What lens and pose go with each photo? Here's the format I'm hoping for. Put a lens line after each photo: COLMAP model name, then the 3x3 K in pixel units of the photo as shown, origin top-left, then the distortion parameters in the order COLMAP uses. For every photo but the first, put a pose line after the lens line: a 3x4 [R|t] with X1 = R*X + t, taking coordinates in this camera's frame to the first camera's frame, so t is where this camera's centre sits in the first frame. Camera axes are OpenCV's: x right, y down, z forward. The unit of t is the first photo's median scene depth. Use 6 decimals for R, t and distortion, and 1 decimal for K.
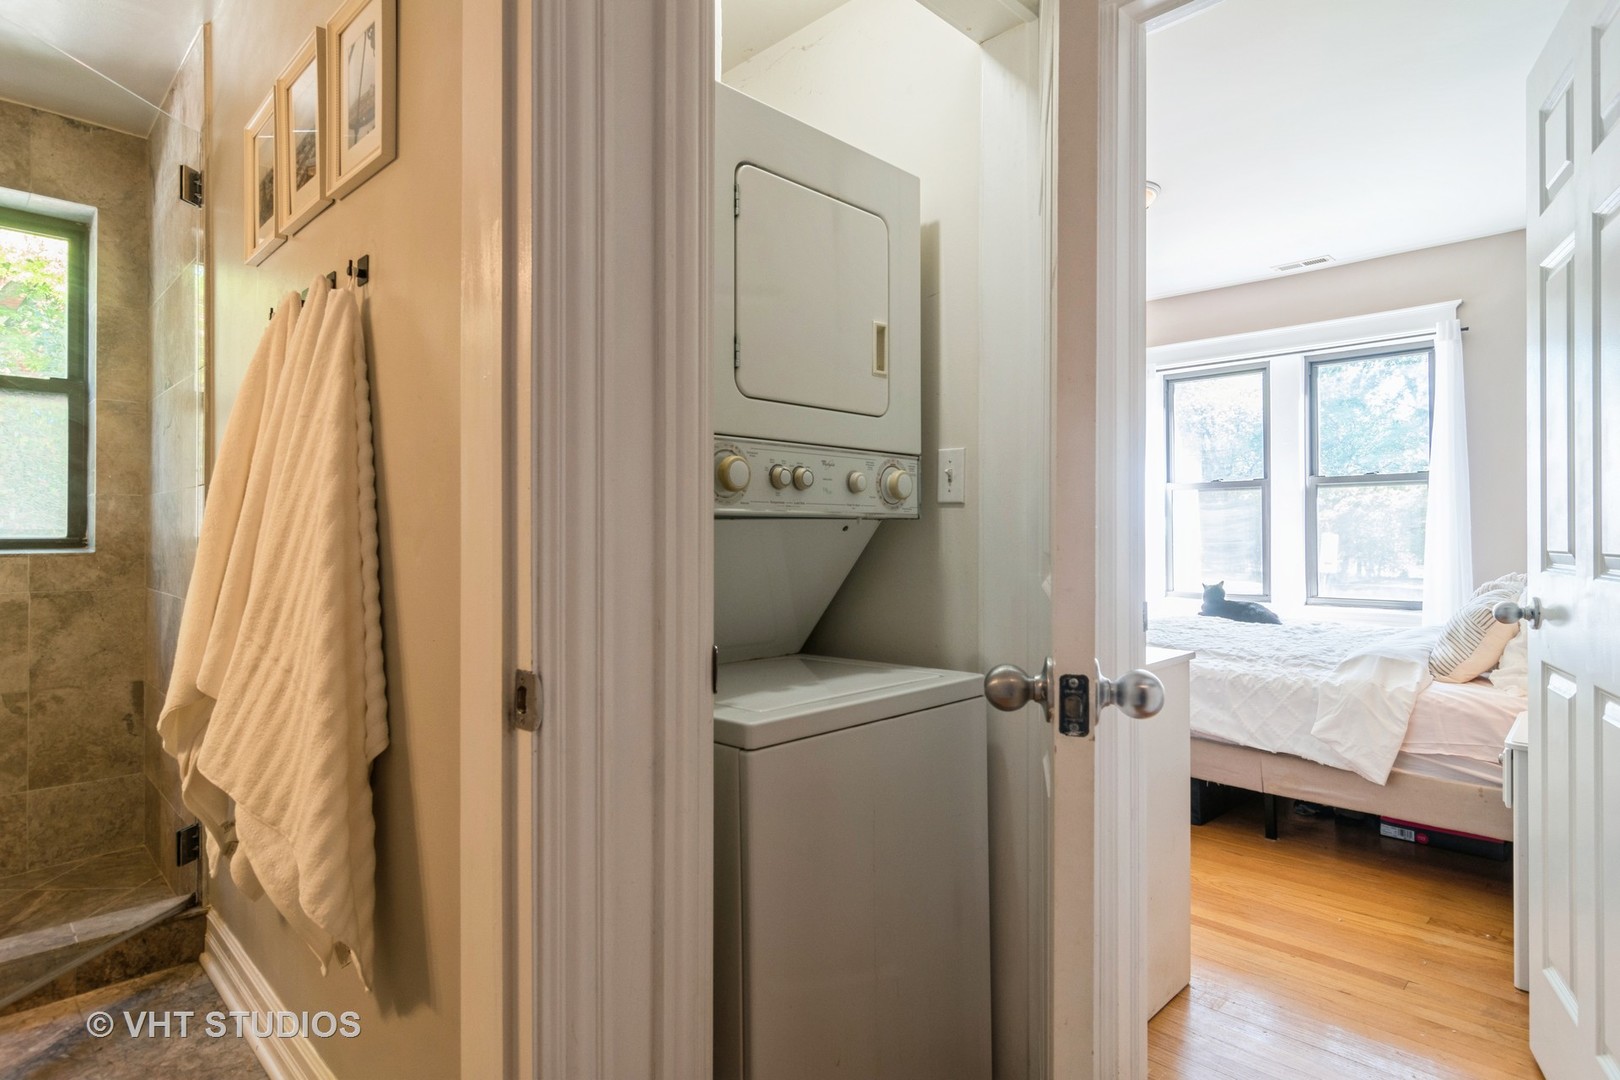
lens RADIAL K [[871.4, 0, 798.4], [0, 871.4, 513.5], [0, 0, 1]] dist [-0.000963, 0.002452]
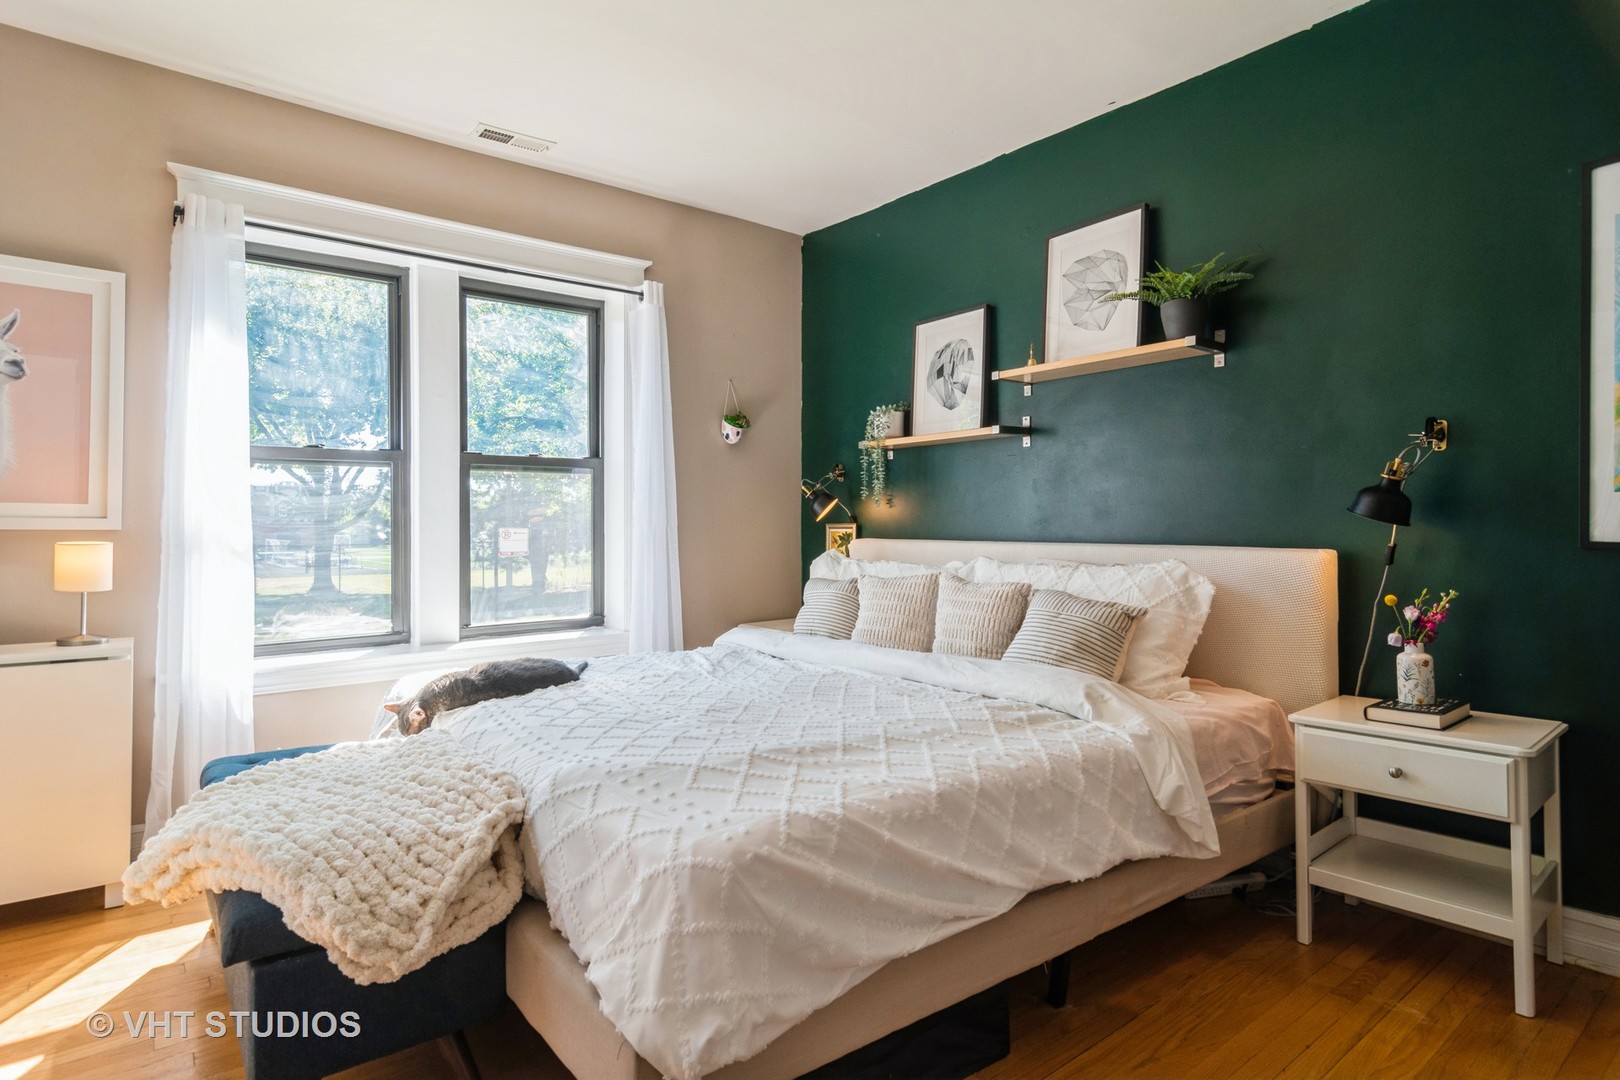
lens RADIAL K [[871.4, 0, 795.2], [0, 871.4, 515.2], [0, 0, 1]] dist [-0.000963, 0.002452]
pose [[0.109064, 0.015035, 0.993921, -0.236676], [-0.007716, 0.999868, -0.014278, 0.049230], [-0.994005, -0.006112, 0.109166, 2.212796]]
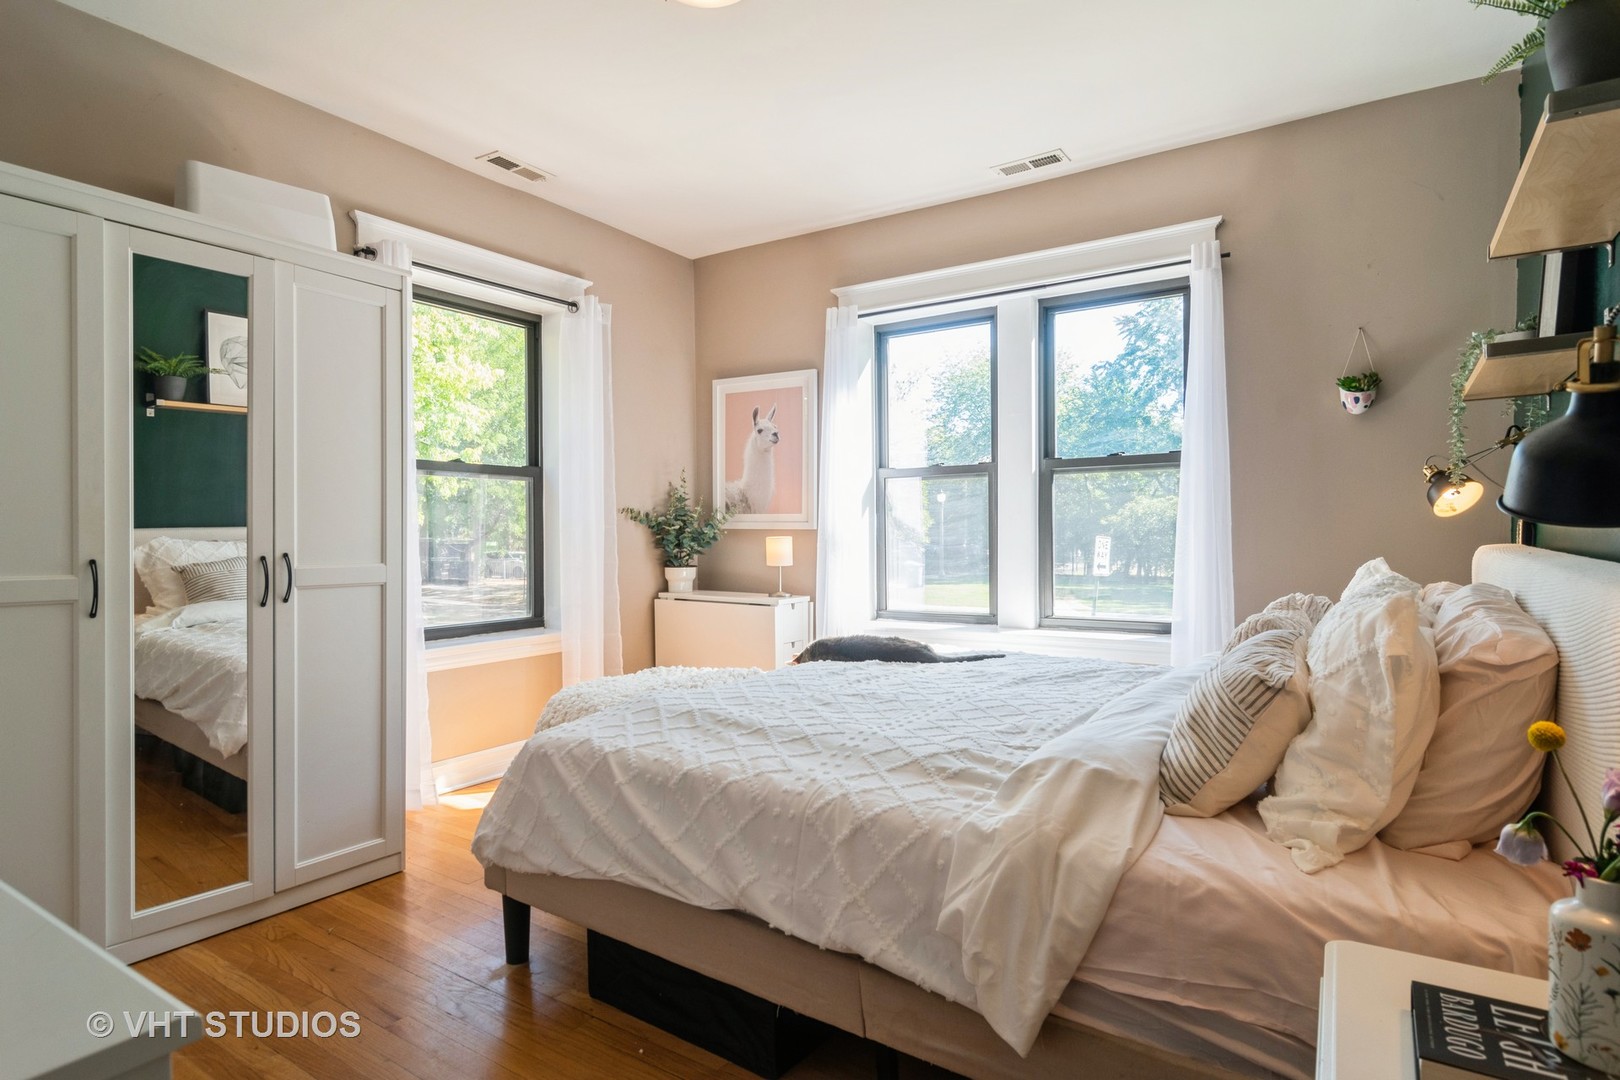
lens RADIAL K [[871.4, 0, 806.8], [0, 871.4, 537.1], [0, 0, 1]] dist [-0.000963, 0.002452]
pose [[0.979288, -0.005926, 0.202383, 0.763452], [0.001887, 0.999795, 0.020142, 0.032257], [-0.202461, -0.019343, 0.979099, 0.987503]]
